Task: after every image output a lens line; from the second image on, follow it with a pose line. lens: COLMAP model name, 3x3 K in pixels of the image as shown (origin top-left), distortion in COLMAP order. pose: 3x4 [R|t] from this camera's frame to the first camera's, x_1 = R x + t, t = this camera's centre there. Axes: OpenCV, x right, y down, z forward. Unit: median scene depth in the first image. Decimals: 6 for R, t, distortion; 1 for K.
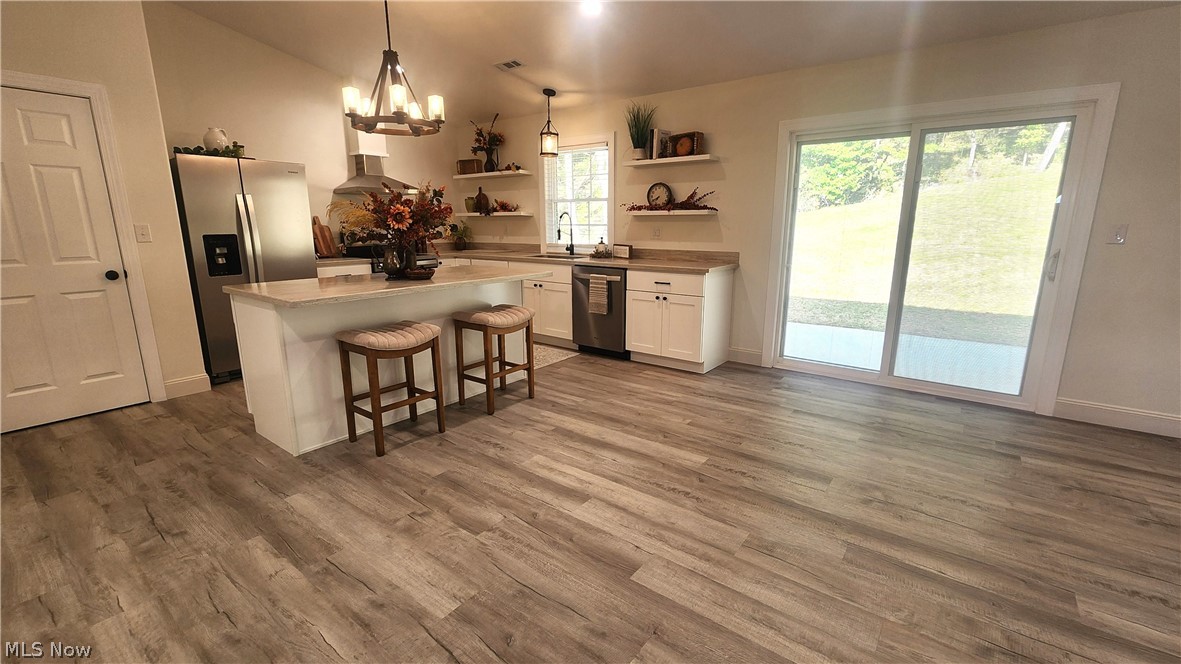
lens RADIAL K [[480.7, 0, 593.4], [0, 480.7, 329.6], [0, 0, 1]] dist [0.000869, -0.001480]
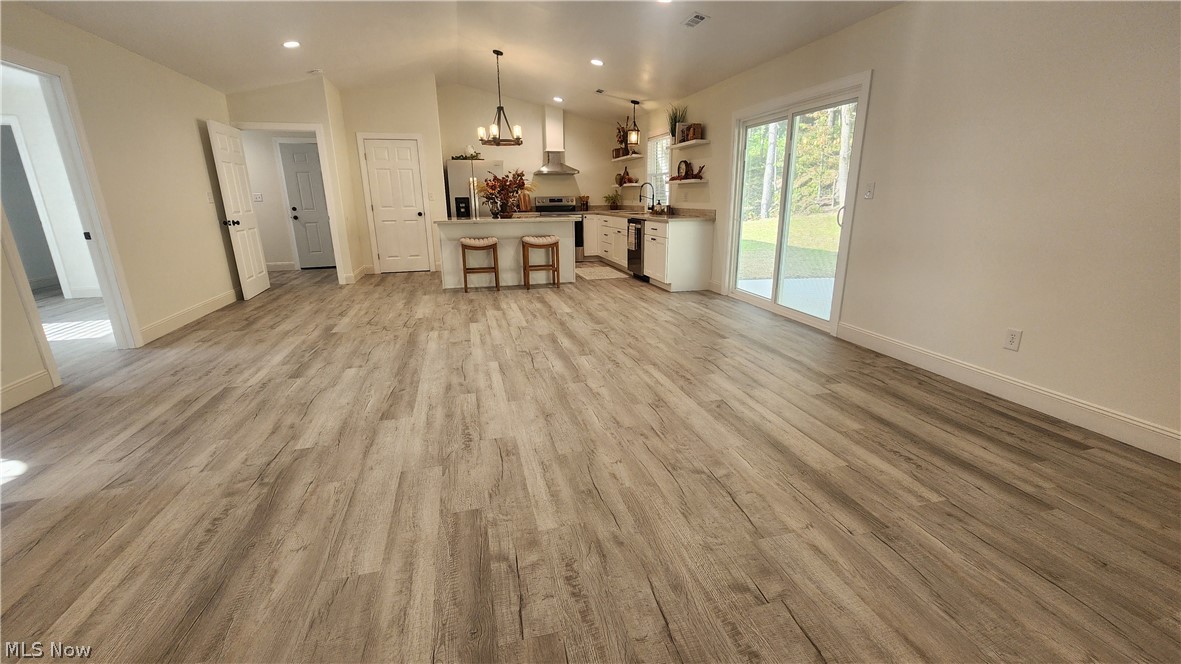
lens RADIAL K [[480.7, 0, 599.8], [0, 480.7, 316.4], [0, 0, 1]] dist [0.000869, -0.001480]
pose [[0.796509, 0.141380, -0.587865, 0.950984], [-0.124660, 0.989788, 0.069137, 0.091369], [0.591636, 0.018214, 0.805999, -0.311519]]
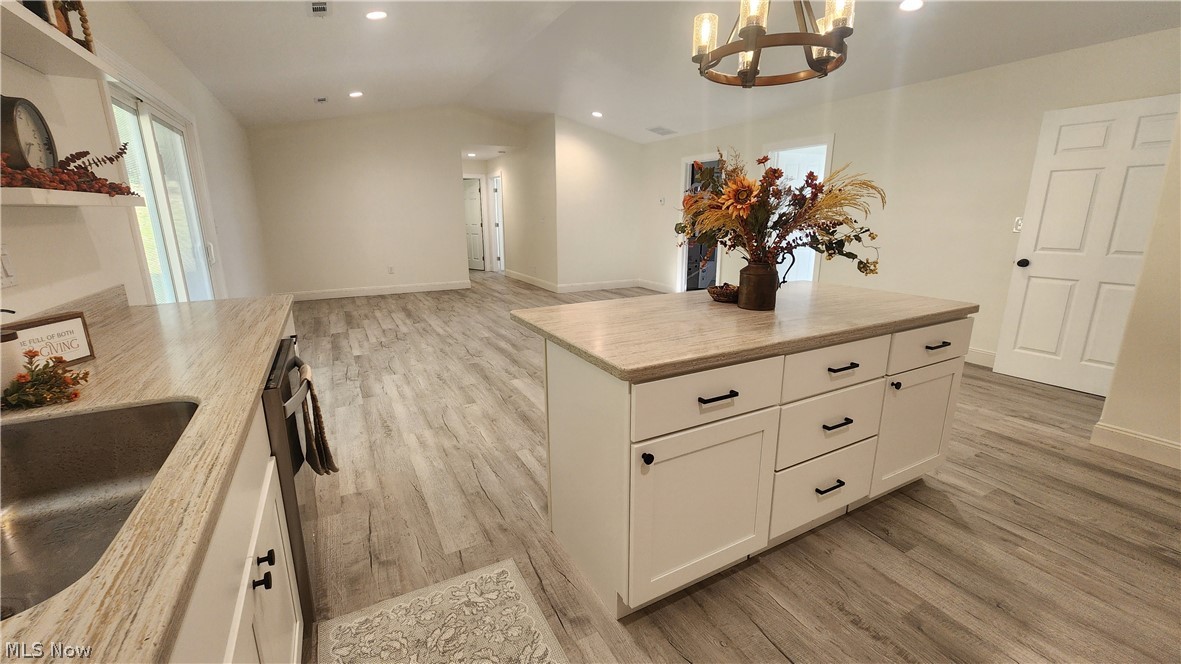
lens RADIAL K [[480.7, 0, 595.1], [0, 480.7, 328.0], [0, 0, 1]] dist [0.000869, -0.001480]
pose [[-0.911672, -0.091737, 0.400547, -0.371429], [0.093868, 0.902495, 0.420348, -0.304142], [-0.400053, 0.420818, -0.814168, 1.321592]]
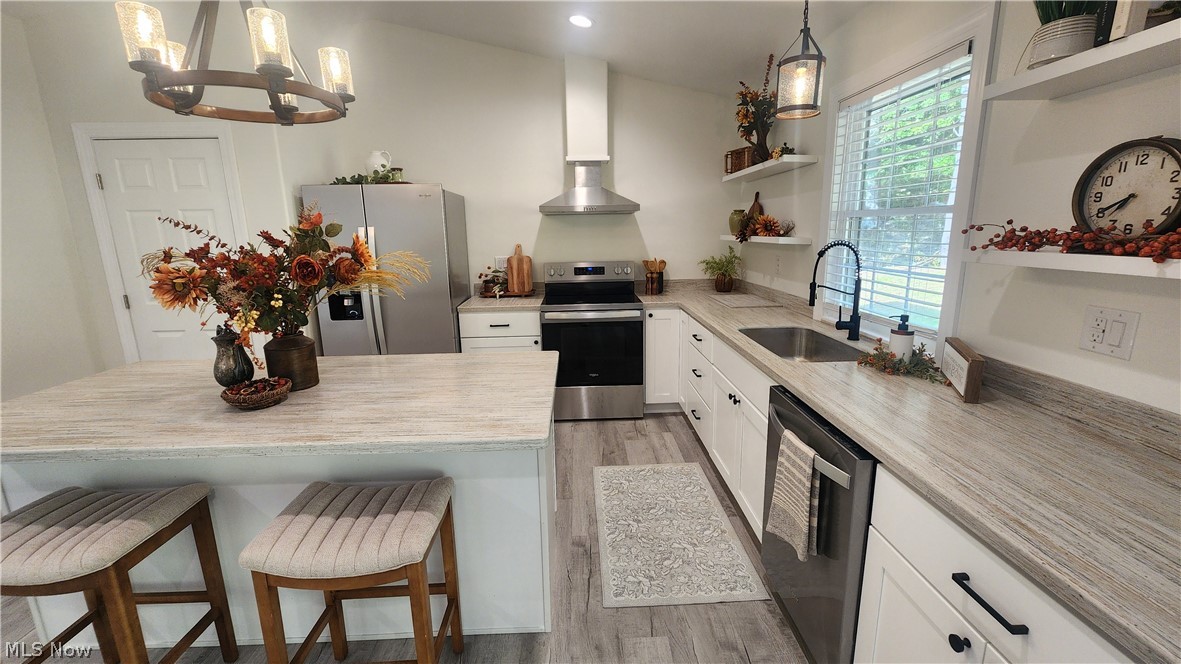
lens RADIAL K [[480.7, 0, 595.8], [0, 480.7, 330.2], [0, 0, 1]] dist [0.000869, -0.001480]
pose [[0.632208, 0.150679, -0.760006, 0.182754], [-0.155914, 0.985583, 0.065706, -0.209718], [0.758949, 0.076956, 0.646587, 0.734342]]
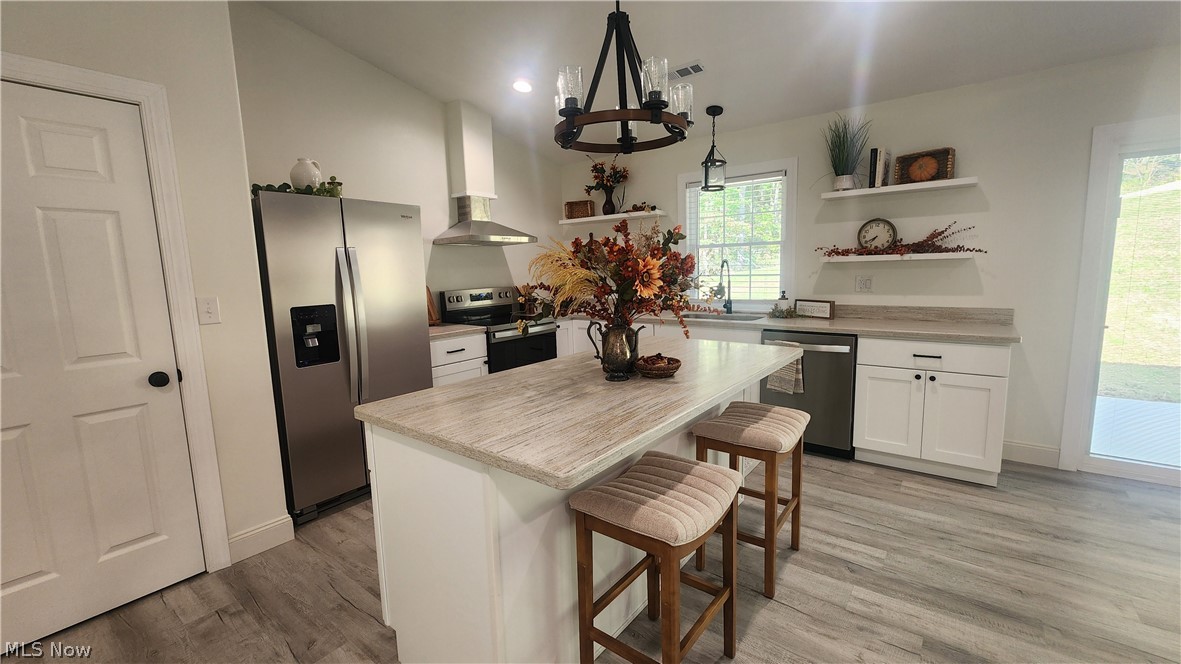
lens RADIAL K [[480.7, 0, 602.1], [0, 480.7, 330.6], [0, 0, 1]] dist [0.000869, -0.001480]
pose [[0.999601, -0.024765, -0.013578, -0.328828], [0.023450, 0.995694, -0.089682, -0.084603], [0.015741, 0.089328, 0.995878, 0.299921]]
